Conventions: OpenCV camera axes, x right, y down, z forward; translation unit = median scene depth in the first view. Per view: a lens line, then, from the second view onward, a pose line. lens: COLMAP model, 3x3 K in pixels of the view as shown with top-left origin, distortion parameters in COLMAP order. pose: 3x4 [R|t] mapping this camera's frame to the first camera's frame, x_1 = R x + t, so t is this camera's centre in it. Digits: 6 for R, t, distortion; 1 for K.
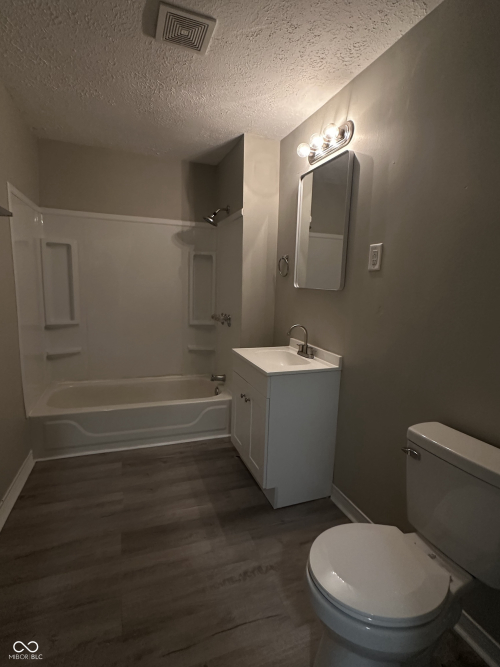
lens RADIAL K [[334.4, 0, 249.4], [0, 334.4, 333.4], [0, 0, 1]] dist [-0.000055, -0.000233]
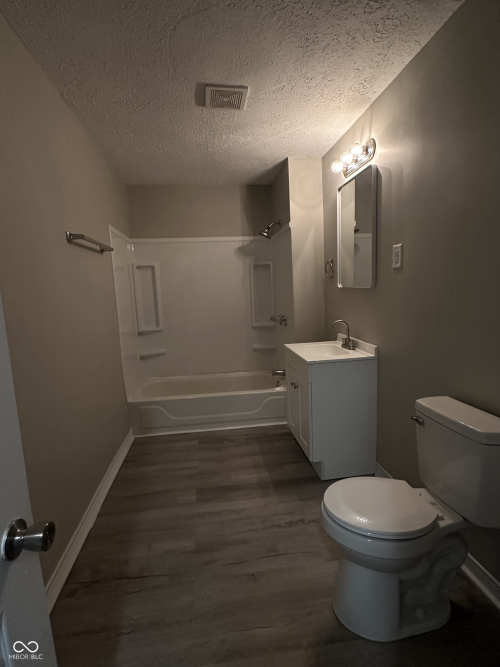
lens RADIAL K [[334.4, 0, 251.4], [0, 334.4, 334.4], [0, 0, 1]] dist [-0.000055, -0.000233]
pose [[0.974313, -0.041254, -0.221386, 0.115061], [0.038918, 0.999131, -0.014902, 0.029384], [0.221808, 0.005903, 0.975073, -0.183021]]
